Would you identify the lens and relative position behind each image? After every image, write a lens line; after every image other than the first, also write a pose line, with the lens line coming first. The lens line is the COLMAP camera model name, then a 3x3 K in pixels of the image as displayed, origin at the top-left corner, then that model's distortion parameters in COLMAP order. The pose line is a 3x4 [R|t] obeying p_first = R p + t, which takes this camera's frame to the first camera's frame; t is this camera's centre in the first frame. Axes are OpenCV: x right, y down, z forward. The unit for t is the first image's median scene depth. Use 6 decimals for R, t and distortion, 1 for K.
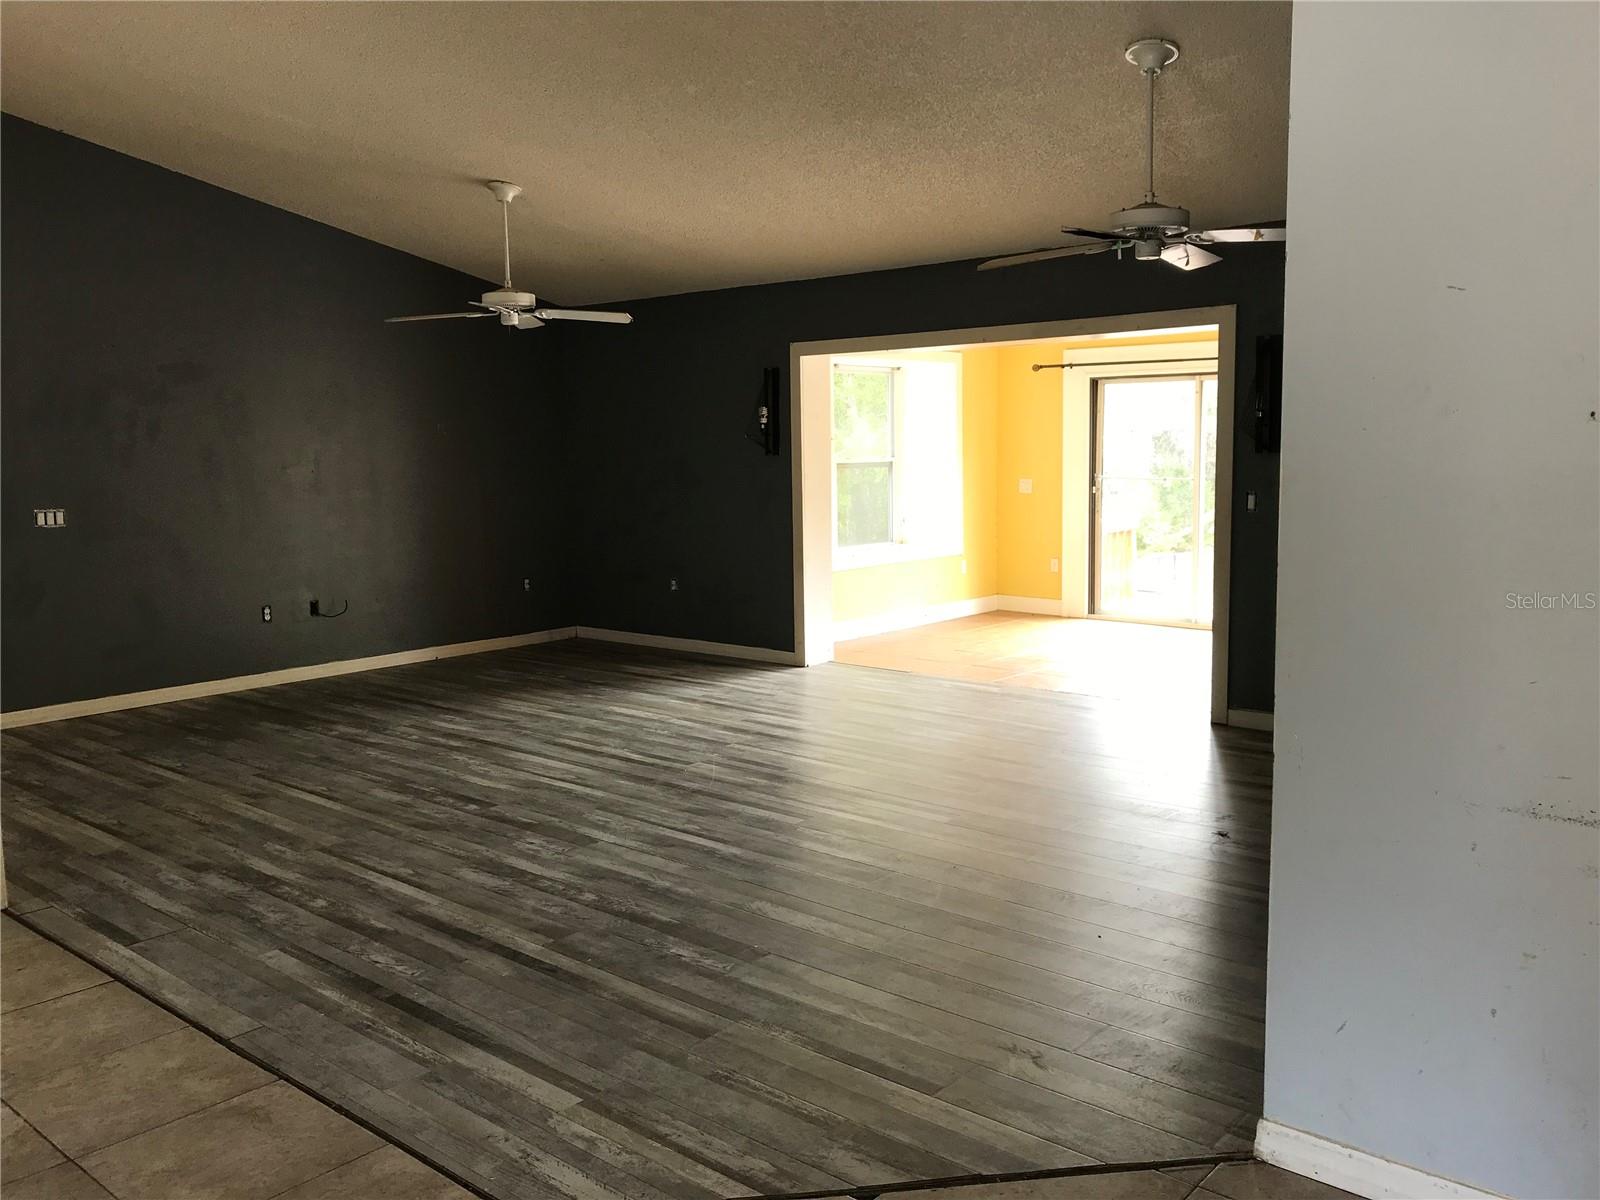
lens RADIAL K [[1300.6, 0, 798.6], [0, 1300.6, 594.2], [0, 0, 1]] dist [0.074616, -0.157838]
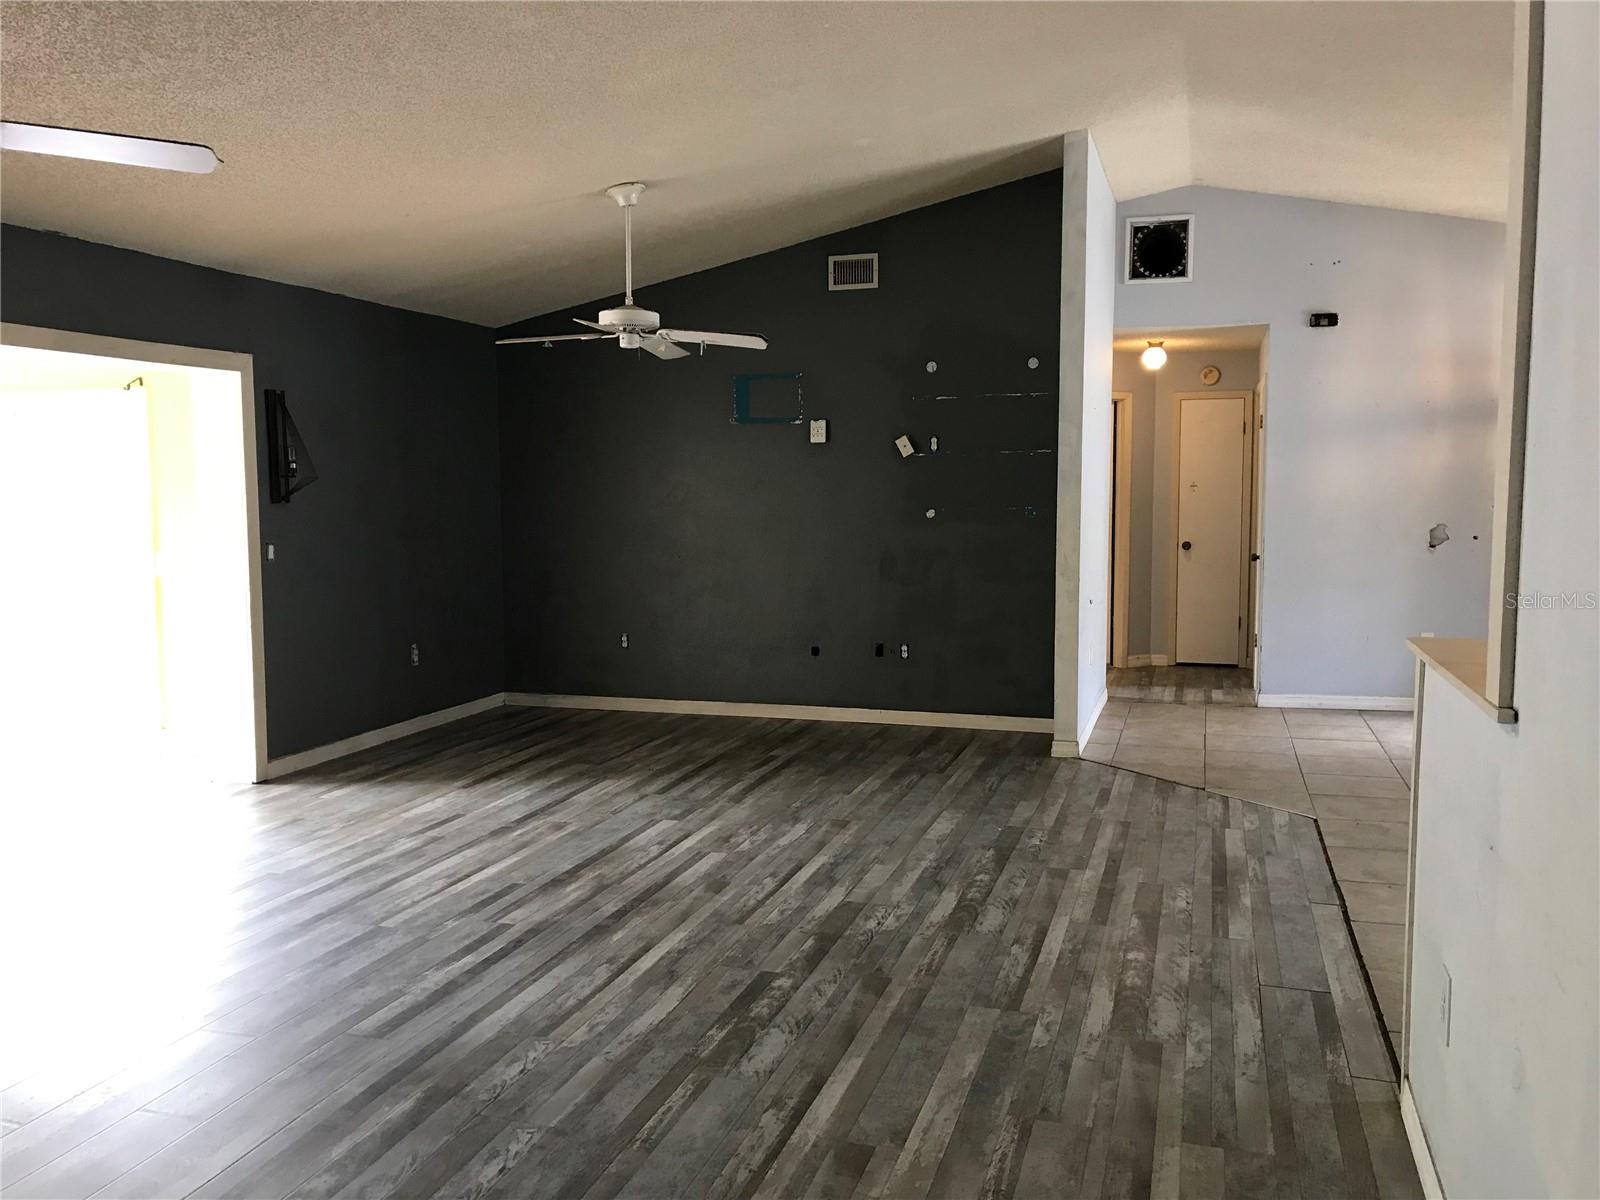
lens RADIAL K [[1302.9, 0, 800.0], [0, 1302.9, 600.0], [0, 0, 1]] dist [0.172072, -0.428250]
pose [[-0.403101, -0.065857, 0.912783, -0.929043], [0.114271, 0.985979, 0.121602, -0.136159], [-0.907993, 0.153322, -0.389924, 1.279253]]
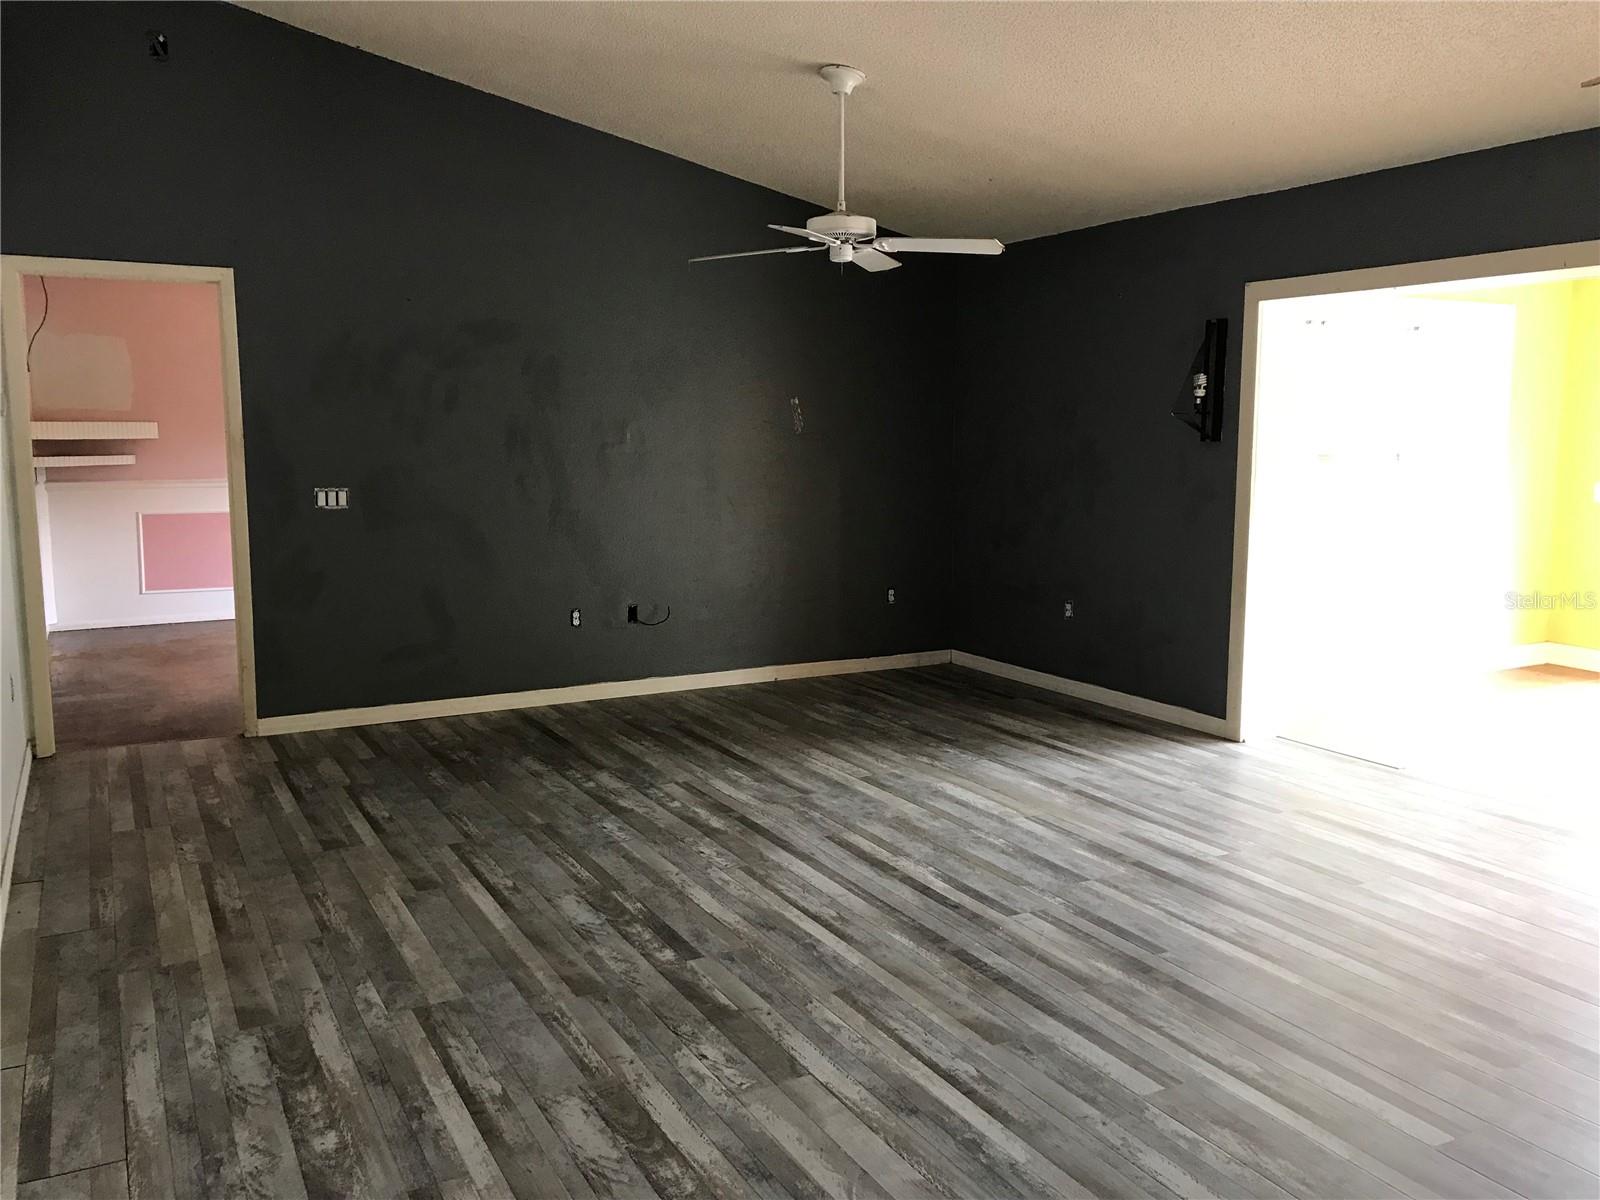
lens RADIAL K [[1310.5, 0, 795.6], [0, 1310.5, 595.5], [0, 0, 1]] dist [0.014252, -0.005640]
pose [[0.934682, 0.060592, -0.350283, 0.040452], [-0.055923, 0.998160, 0.023438, -0.043539], [0.351059, -0.002318, 0.936351, 0.401081]]
